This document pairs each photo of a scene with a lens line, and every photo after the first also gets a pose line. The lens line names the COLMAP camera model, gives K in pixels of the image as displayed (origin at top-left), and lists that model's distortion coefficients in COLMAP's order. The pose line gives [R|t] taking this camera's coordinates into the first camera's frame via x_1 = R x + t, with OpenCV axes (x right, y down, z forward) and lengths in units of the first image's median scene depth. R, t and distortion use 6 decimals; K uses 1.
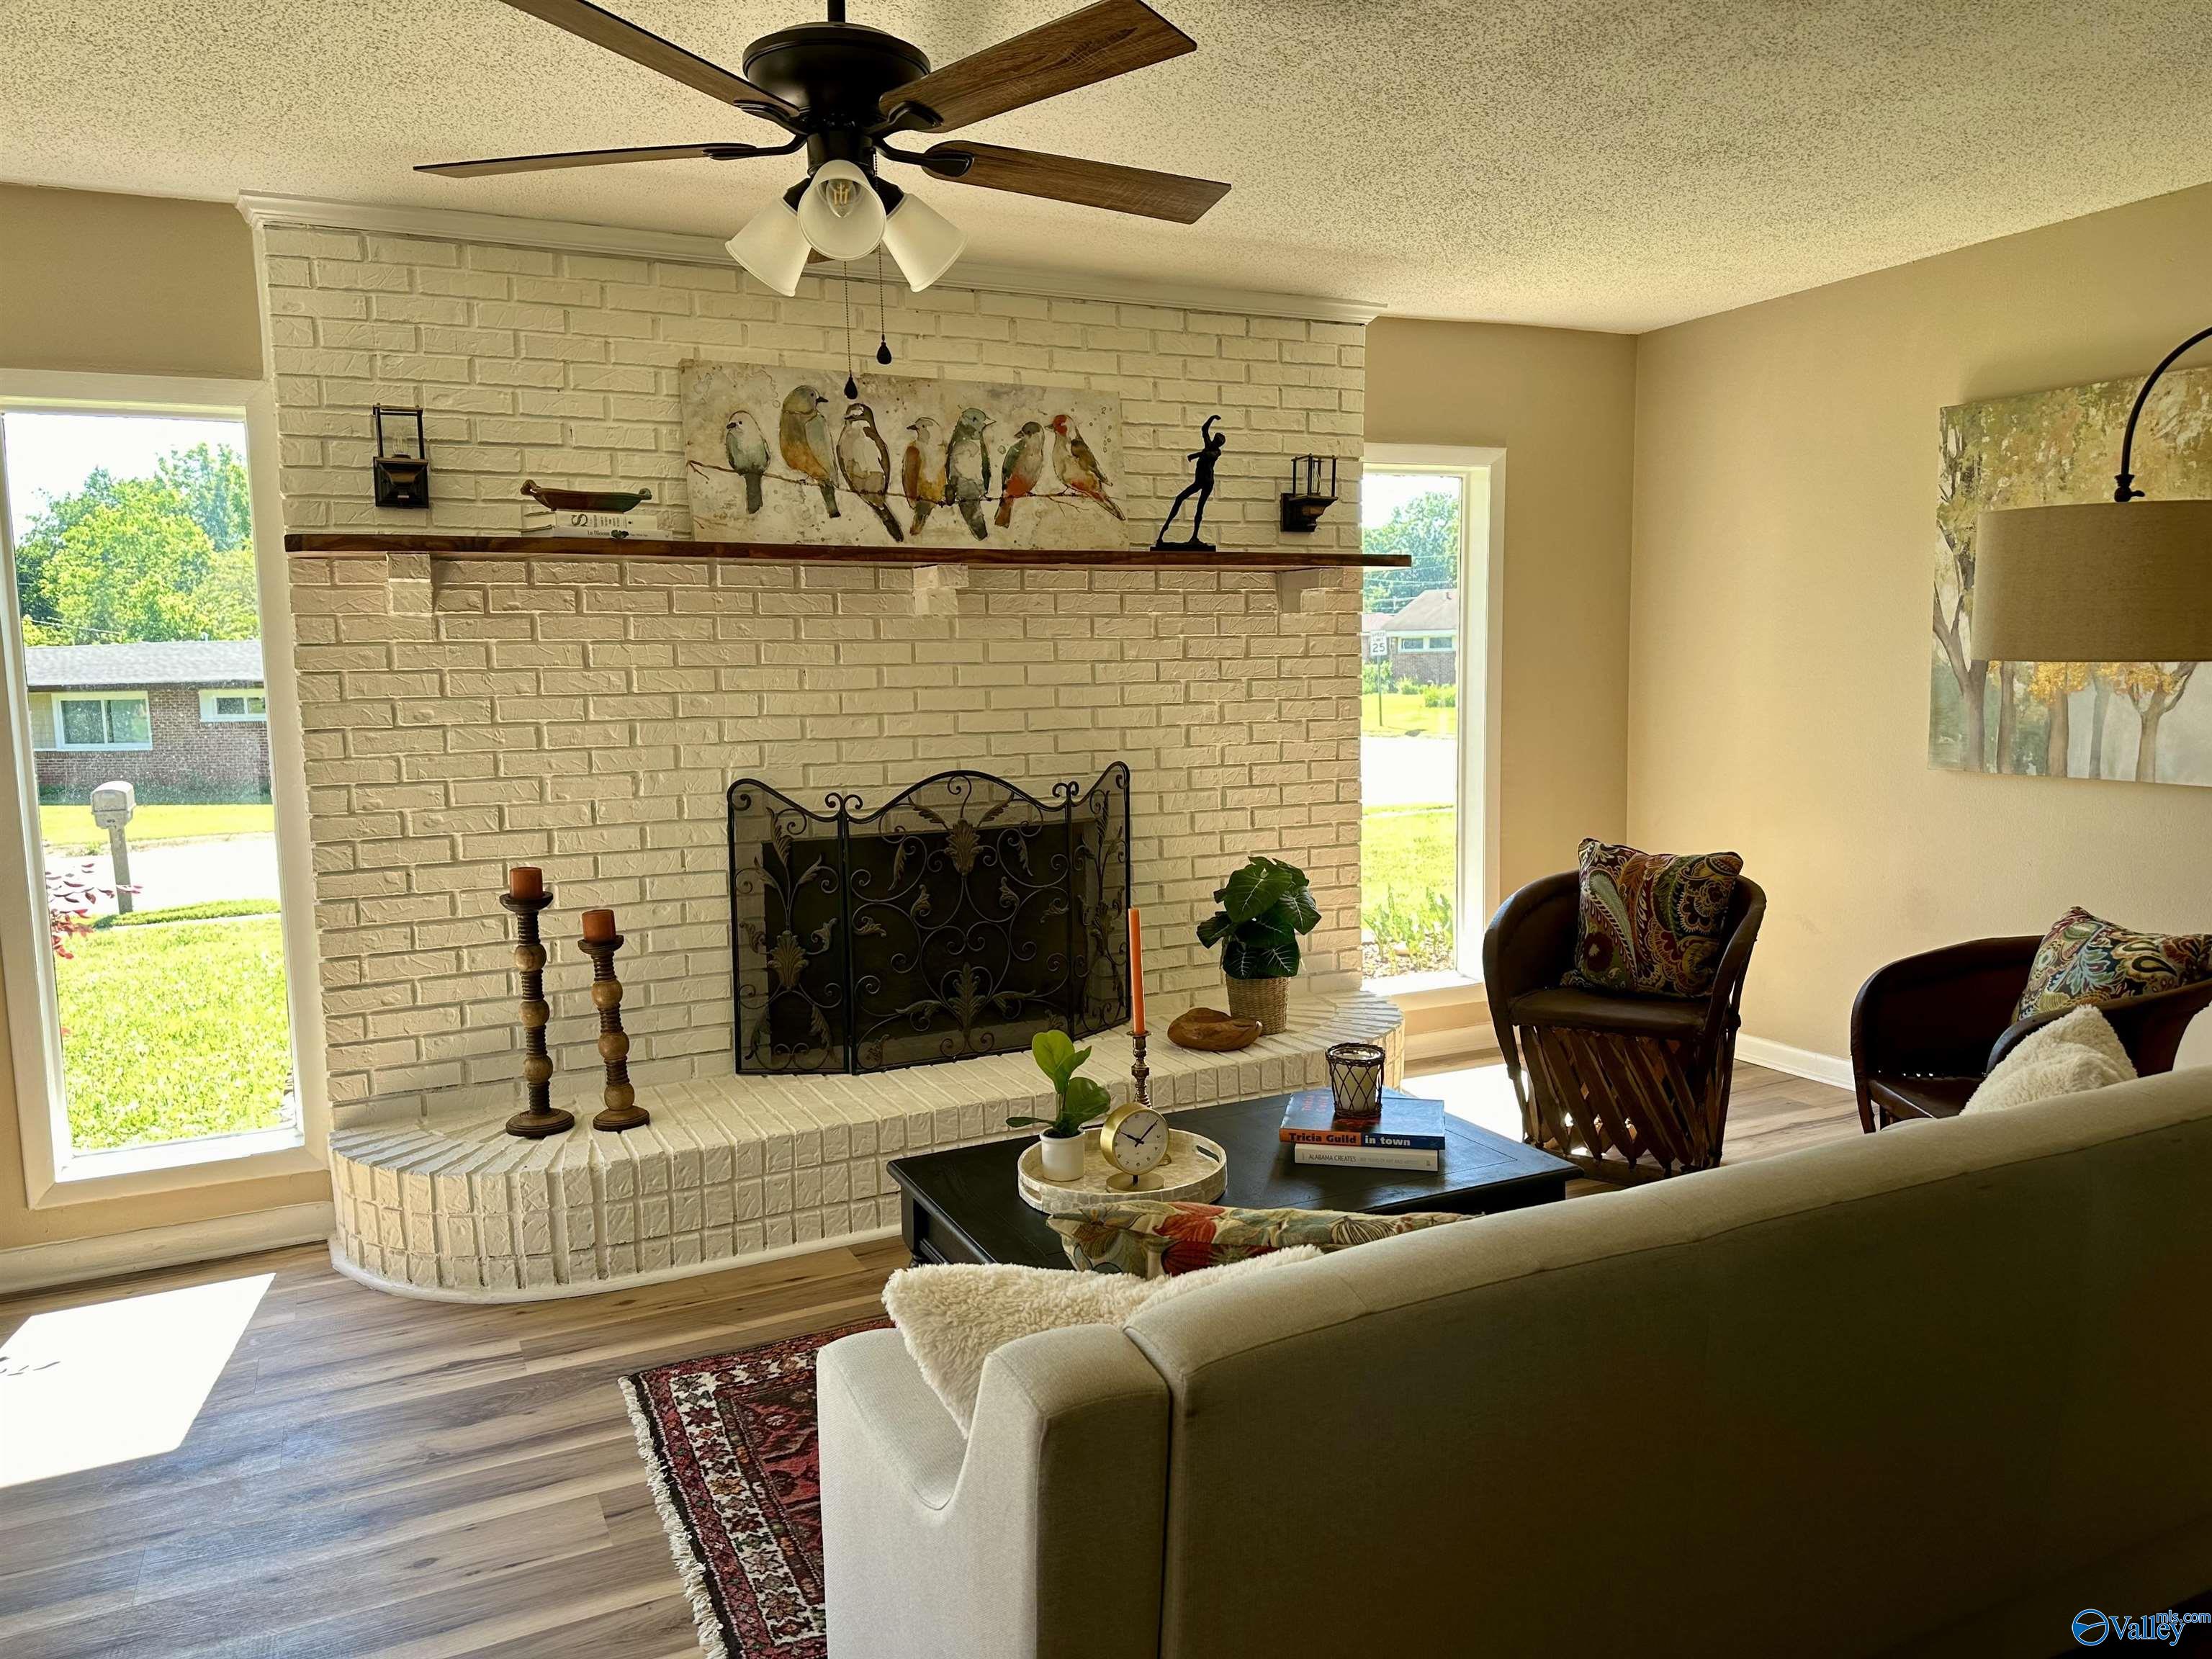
lens RADIAL K [[1497.7, 0, 1152.6], [0, 1497.7, 842.9], [0, 0, 1]] dist [0.138925, -0.215820]
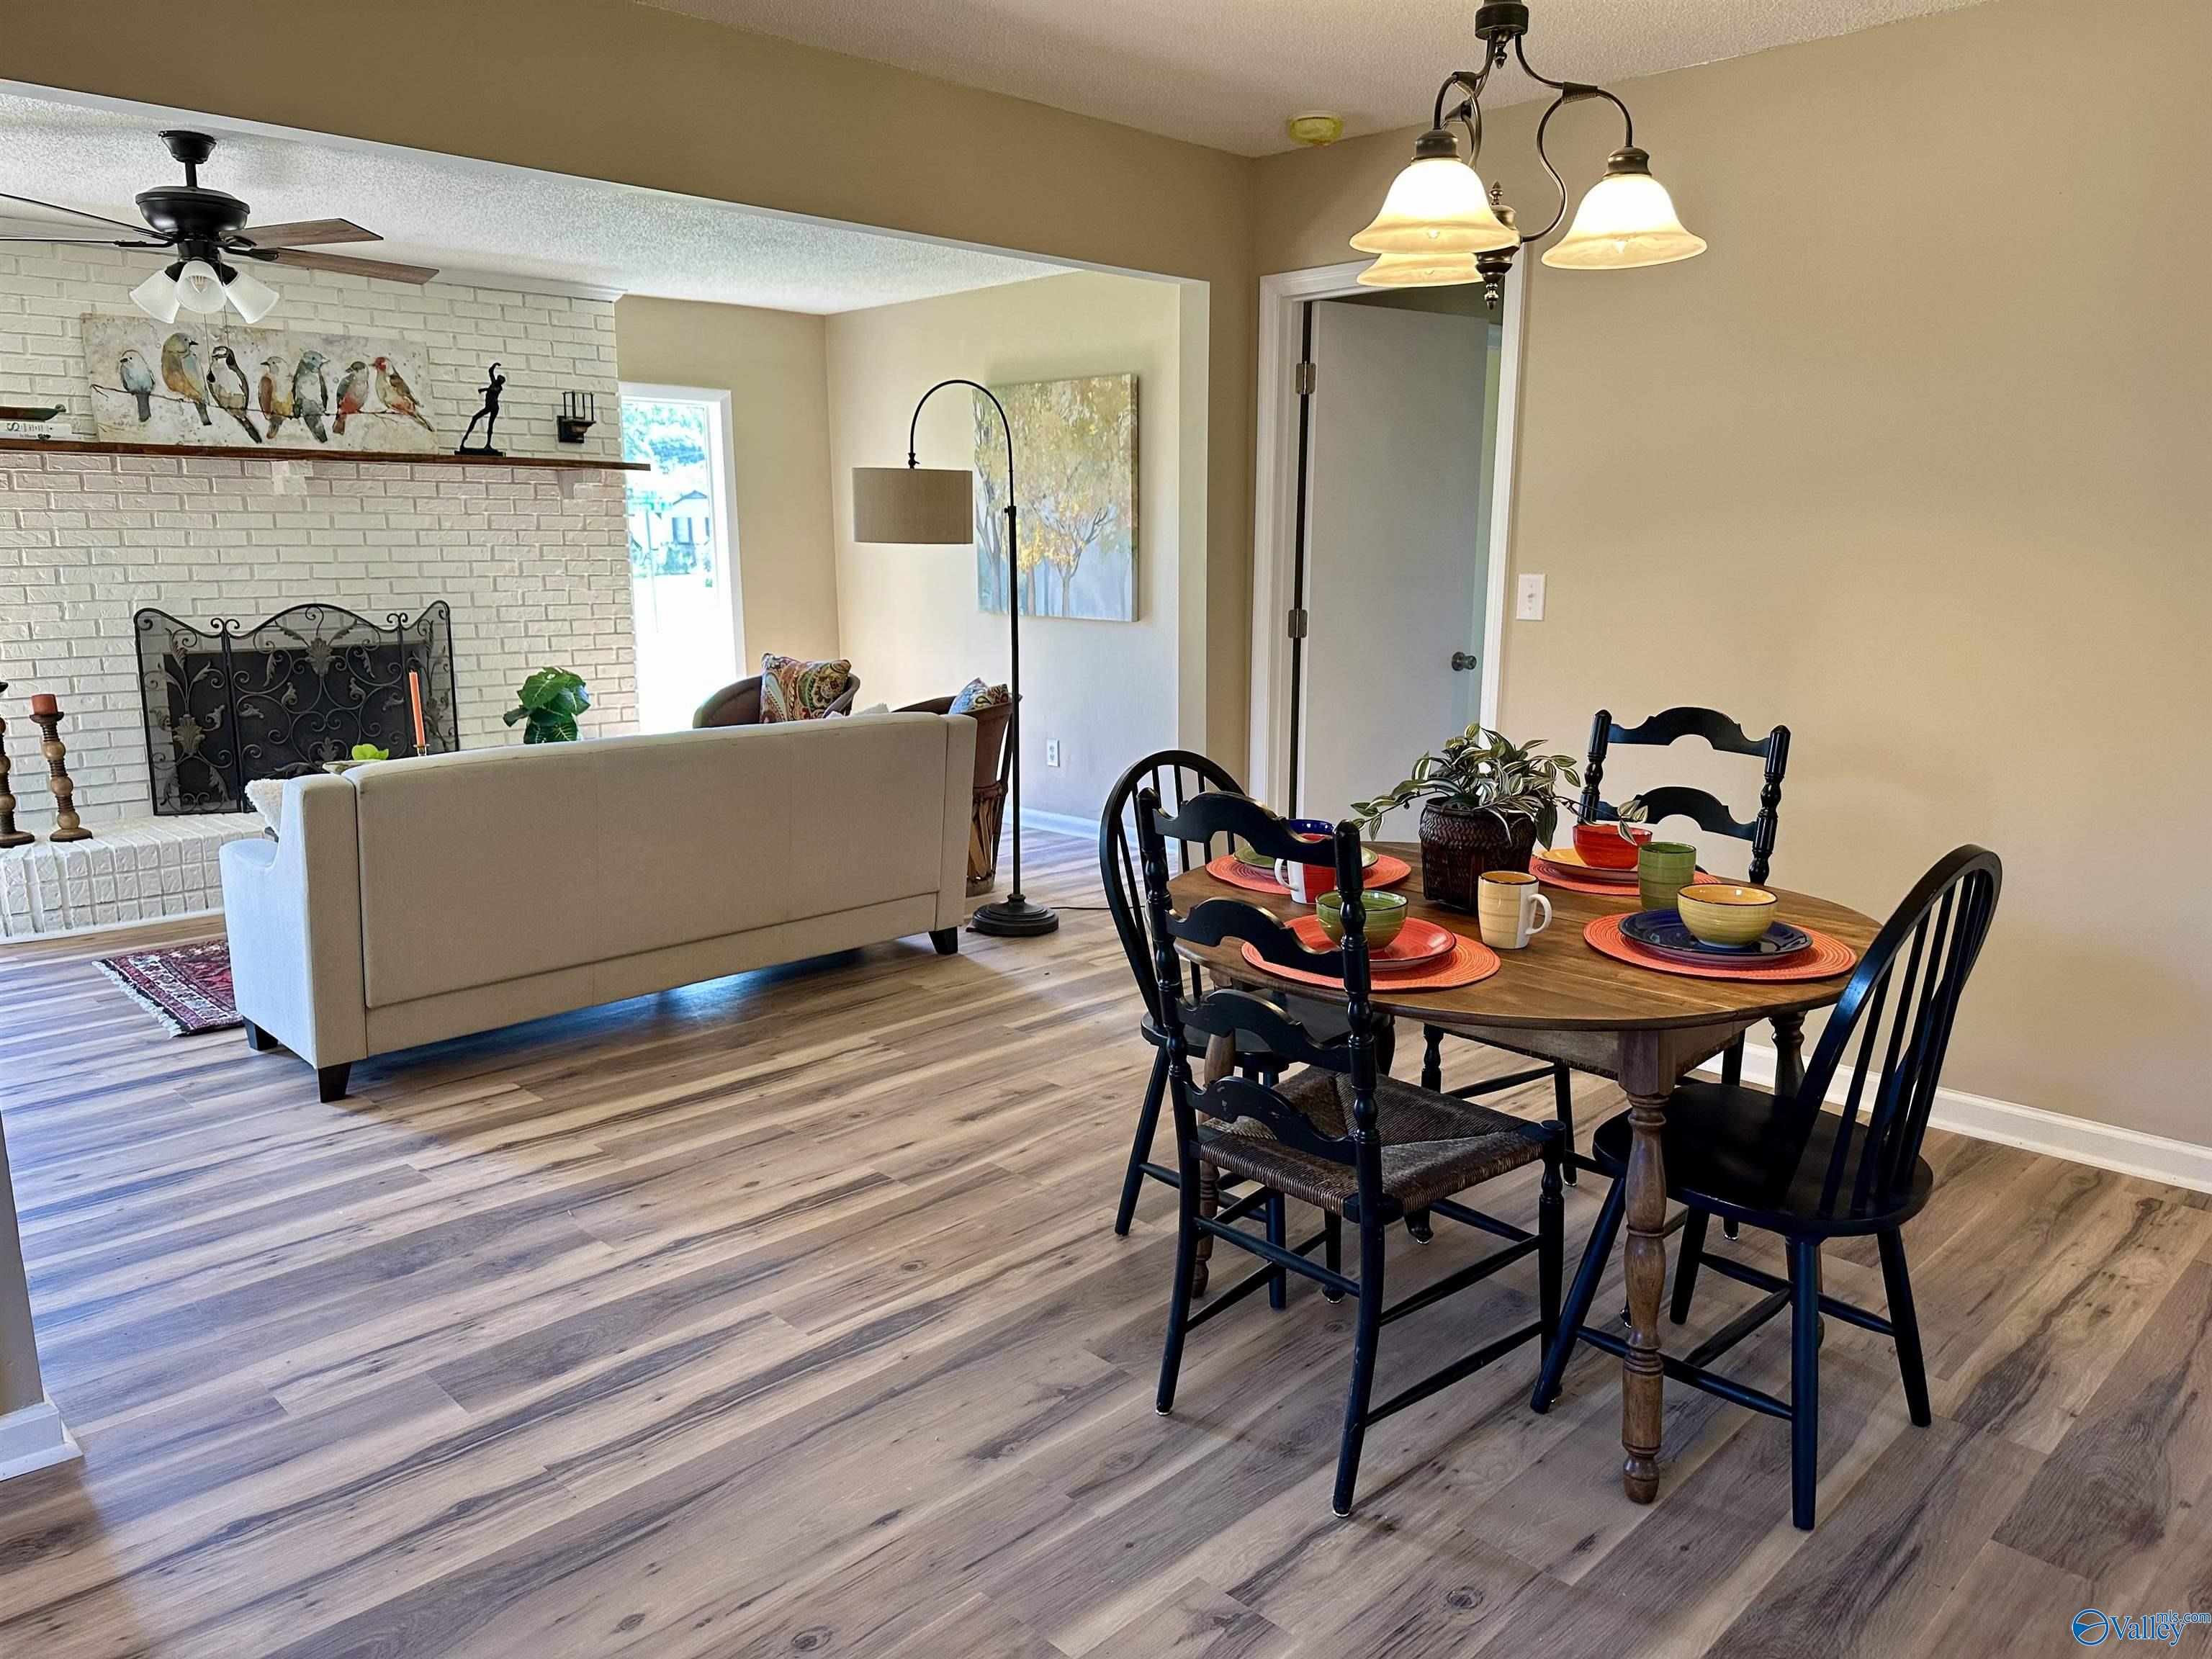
lens RADIAL K [[1555.8, 0, 1112.1], [0, 1555.8, 827.4], [0, 0, 1]] dist [0.148106, -0.189632]
pose [[0.957097, -0.036611, 0.287446, 0.159036], [0.017350, 0.997447, 0.069271, 0.074315], [-0.289248, -0.061311, 0.955289, -0.715434]]
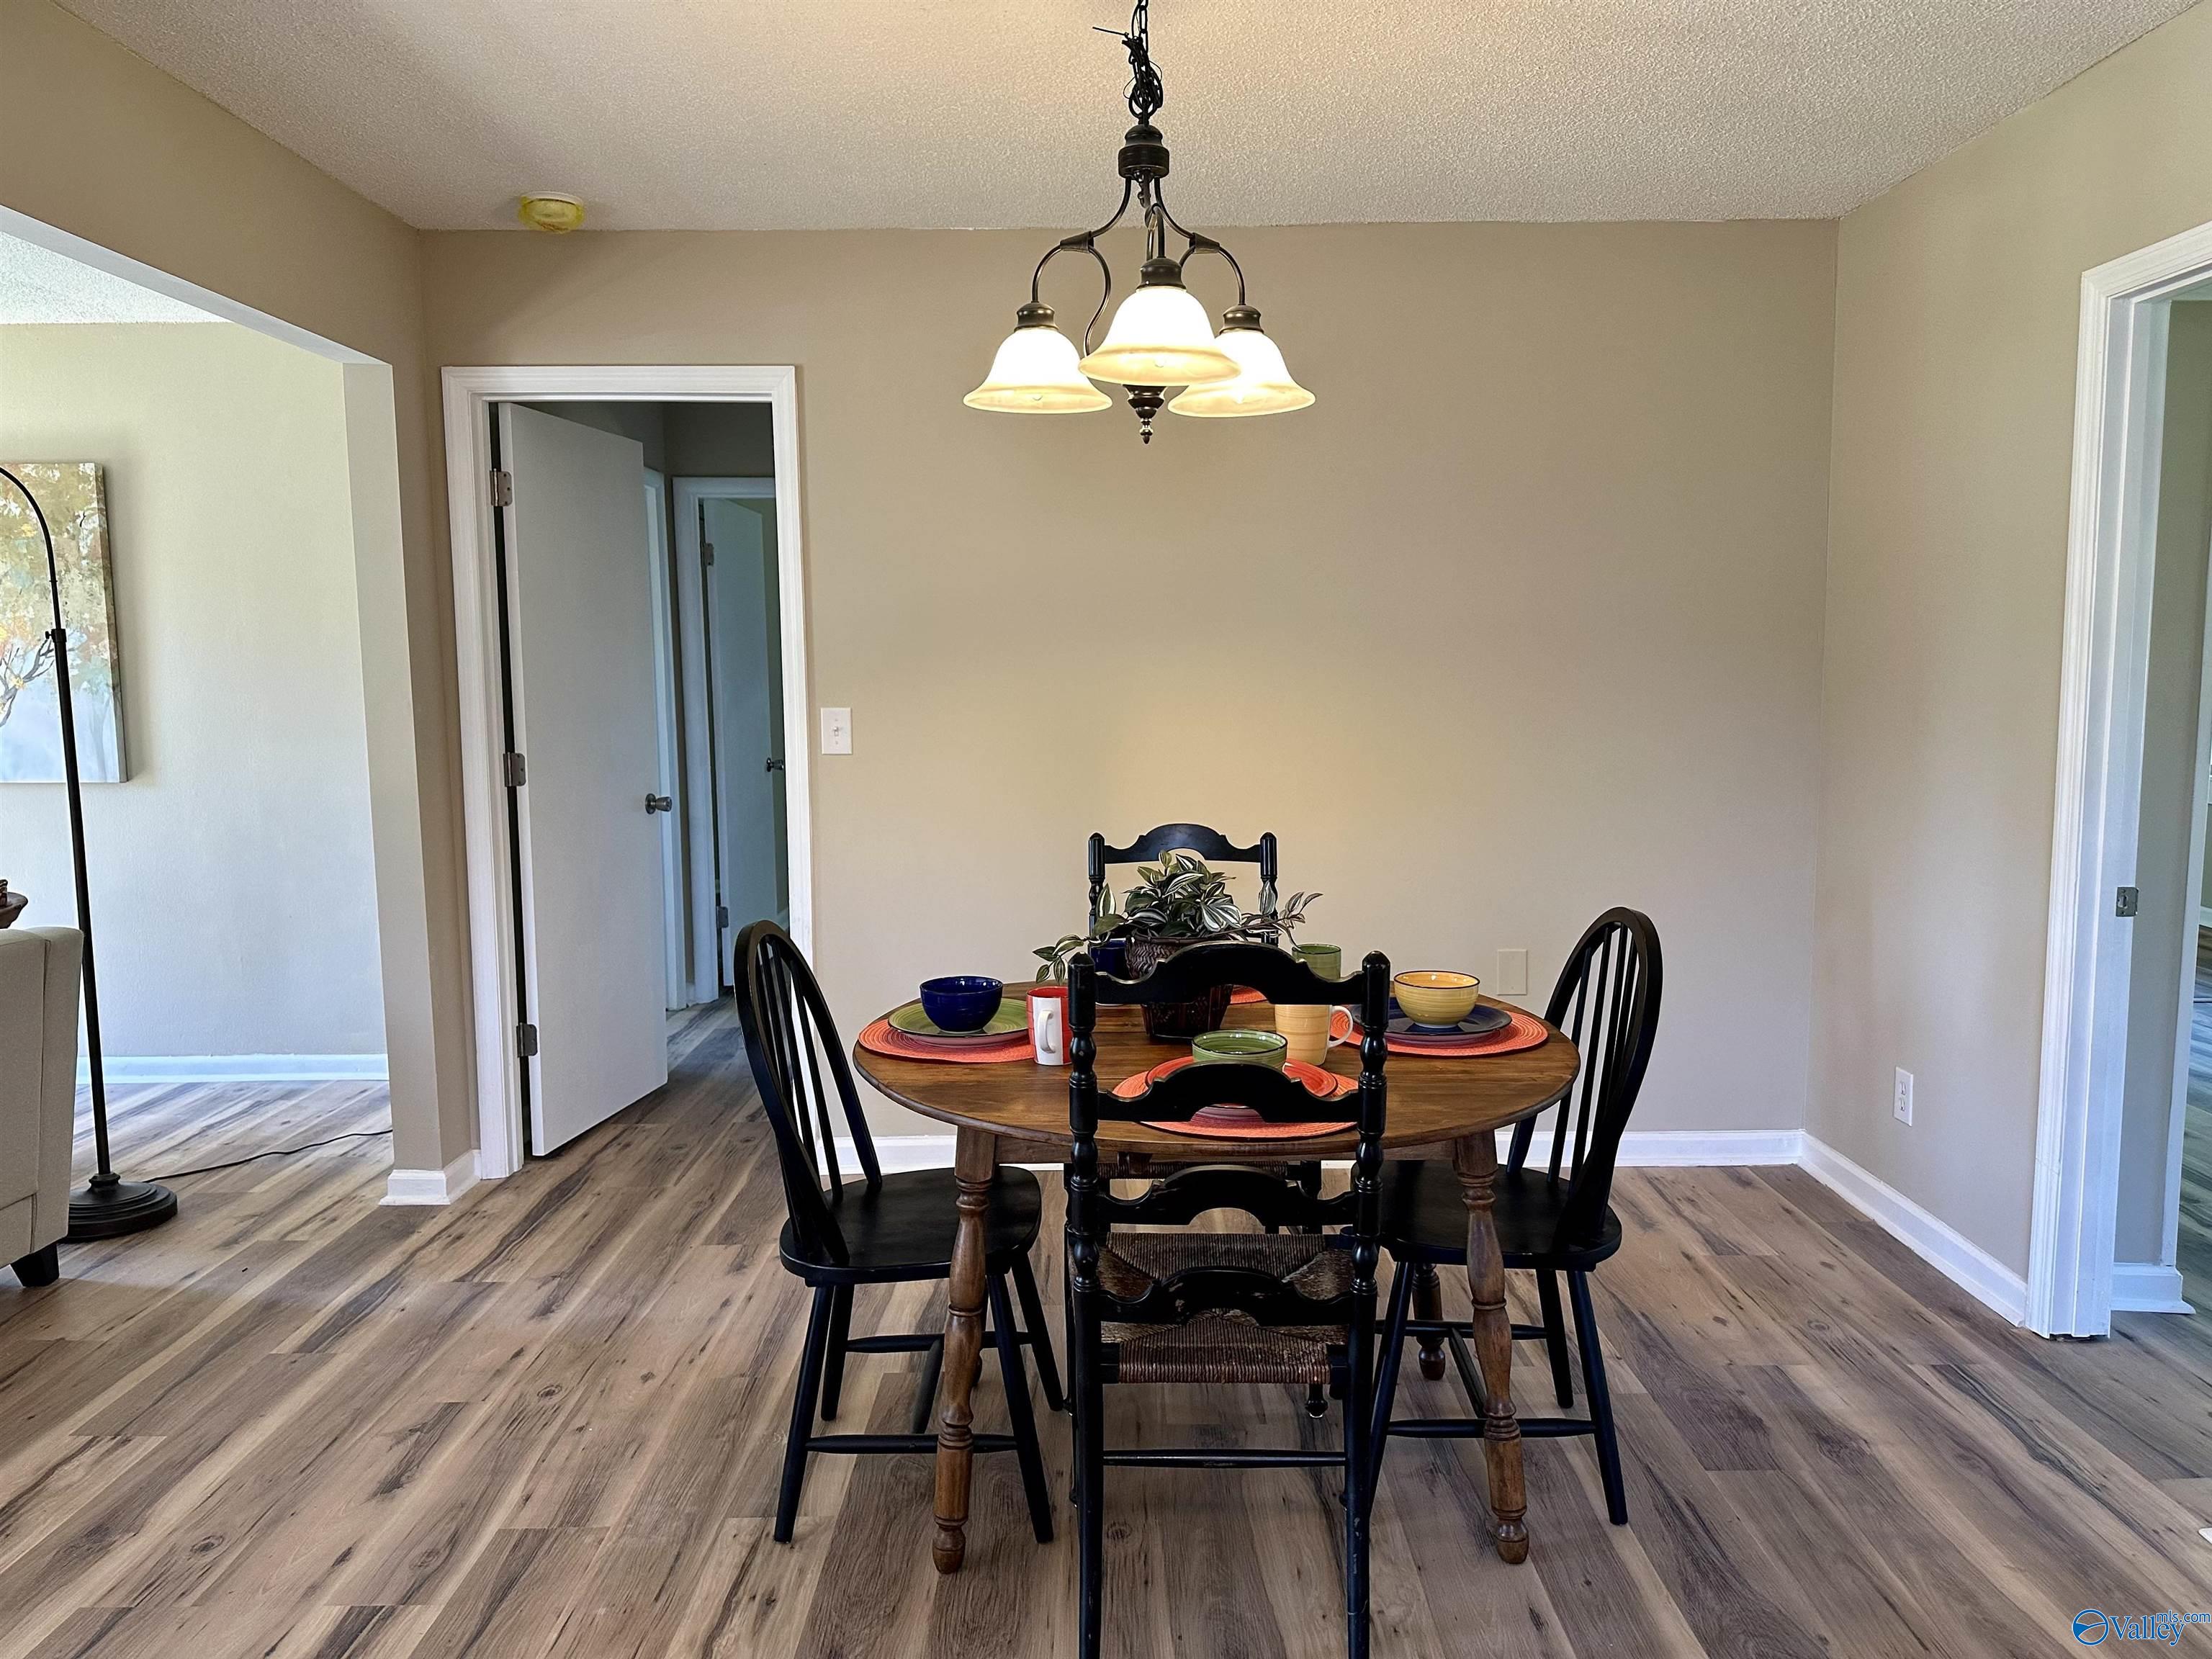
lens RADIAL K [[1552.4, 0, 1106.0], [0, 1552.4, 829.5], [0, 0, 1]] dist [0.071568, -0.076130]
pose [[0.465380, -0.073424, 0.882061, -0.076754], [0.100647, 0.994479, 0.029680, 0.049732], [-0.879370, 0.074964, 0.470200, -0.405333]]
